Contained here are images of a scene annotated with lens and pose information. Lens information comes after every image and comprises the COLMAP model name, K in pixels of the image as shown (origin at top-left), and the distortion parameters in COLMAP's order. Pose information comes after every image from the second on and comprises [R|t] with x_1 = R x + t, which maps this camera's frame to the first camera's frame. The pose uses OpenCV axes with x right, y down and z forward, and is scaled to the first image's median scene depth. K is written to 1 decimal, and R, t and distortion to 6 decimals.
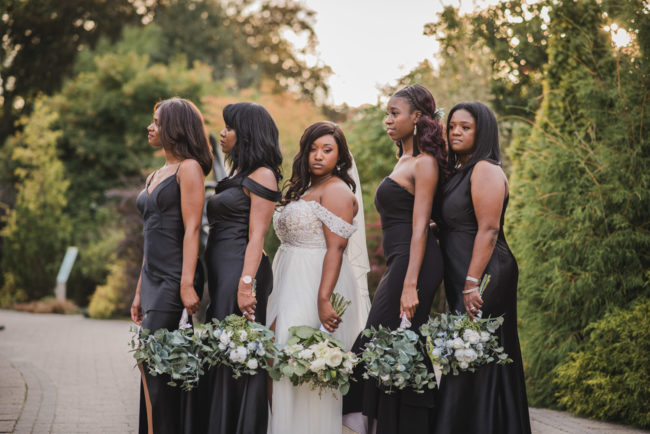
lens RADIAL K [[1552.4, 0, 312.0], [0, 1552.4, 216.7], [0, 0, 1]] dist [-0.027942, 1.269886]
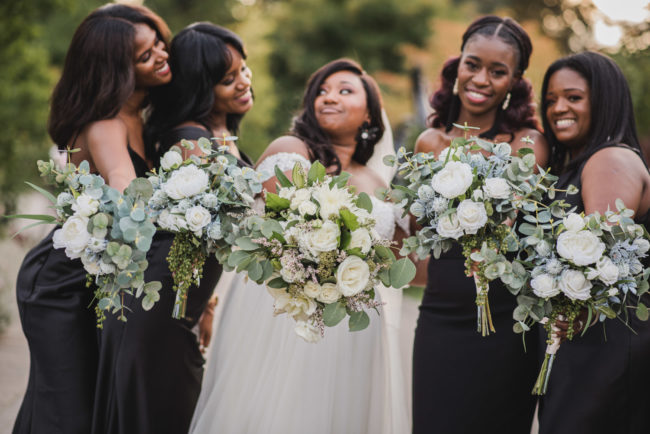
lens RADIAL K [[1552.4, 0, 312.0], [0, 1552.4, 216.7], [0, 0, 1]] dist [-0.027942, 1.269886]
pose [[0.980357, 0.113203, -0.161512, 0.026678], [-0.105420, 0.992850, 0.055995, -0.009575], [0.166696, -0.037868, 0.985281, 0.125471]]
